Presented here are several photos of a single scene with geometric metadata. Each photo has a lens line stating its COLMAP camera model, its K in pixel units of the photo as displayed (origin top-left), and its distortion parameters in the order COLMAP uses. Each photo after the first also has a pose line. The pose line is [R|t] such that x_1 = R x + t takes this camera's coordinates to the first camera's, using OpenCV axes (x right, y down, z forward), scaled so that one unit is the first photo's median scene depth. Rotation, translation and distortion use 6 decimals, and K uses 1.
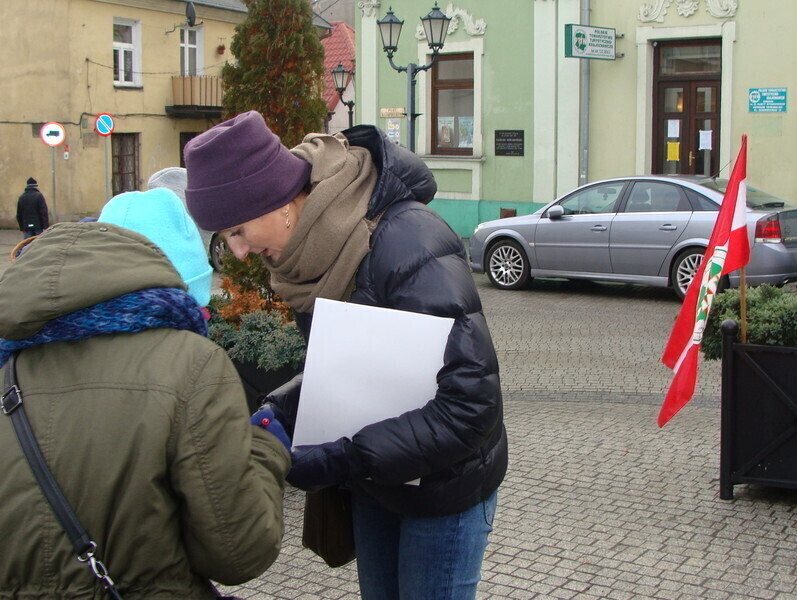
lens RADIAL K [[1095.5, 0, 466.6], [0, 1095.5, 267.0], [0, 0, 1]] dist [-0.218530, 0.284351]
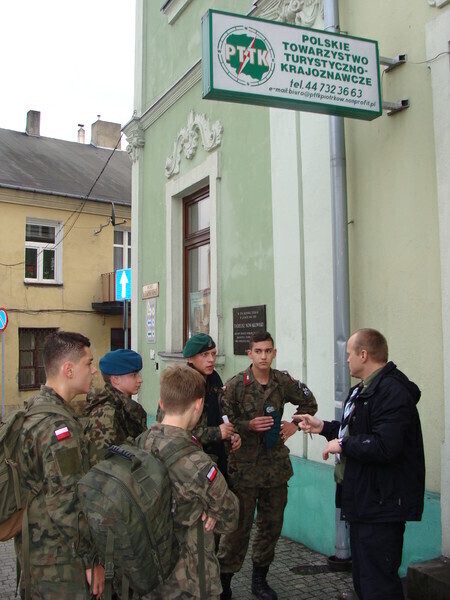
lens RADIAL K [[678.0, 0, 225.0], [0, 678.0, 300.0], [0, 0, 1]] dist [-0.194482, 0.248700]
pose [[0.904042, -0.034166, -0.426076, 0.195582], [-0.040674, 0.985401, -0.165318, -0.084260], [0.425505, 0.166784, 0.889454, 0.803941]]
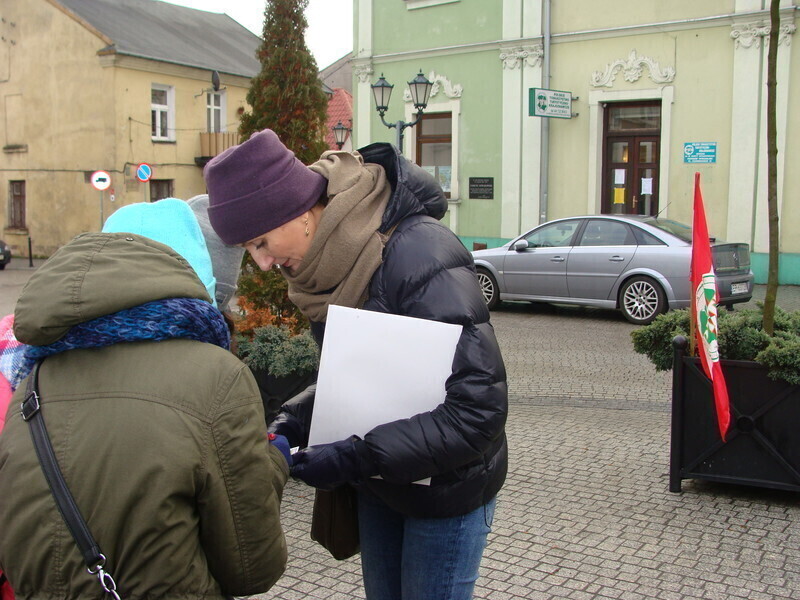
lens RADIAL K [[904.0, 0, 411.0], [0, 904.0, 302.1], [0, 0, 1]] dist [-0.194482, 0.248700]
pose [[0.999377, 0.006508, -0.034701, -0.003029], [-0.006147, 0.999926, 0.010481, 0.001301], [0.034766, -0.010261, 0.999343, 0.013445]]
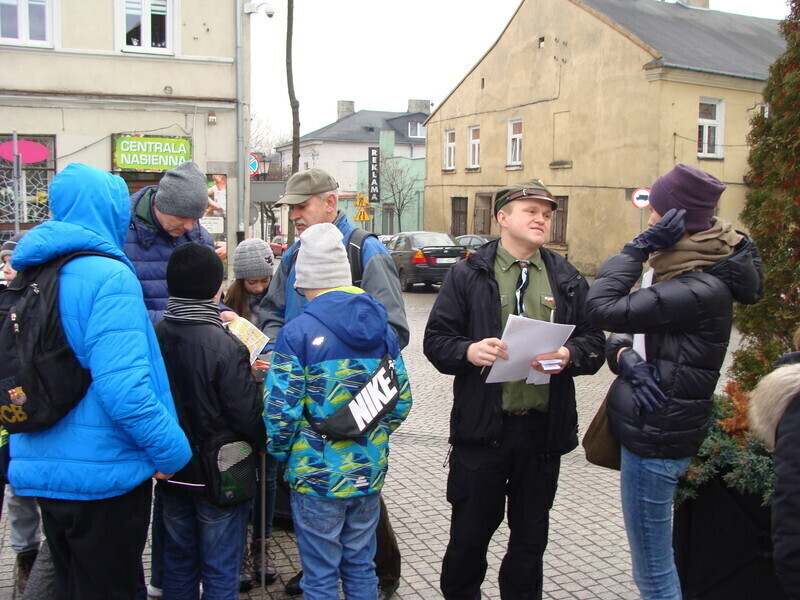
lens RADIAL K [[904.0, 0, 411.0], [0, 904.0, 302.1], [0, 0, 1]] dist [-0.194482, 0.248700]
pose [[0.803430, 0.073326, -0.590866, -0.010739], [-0.078170, 0.996788, 0.017410, -0.012446], [0.590245, 0.032200, 0.806582, 0.100521]]
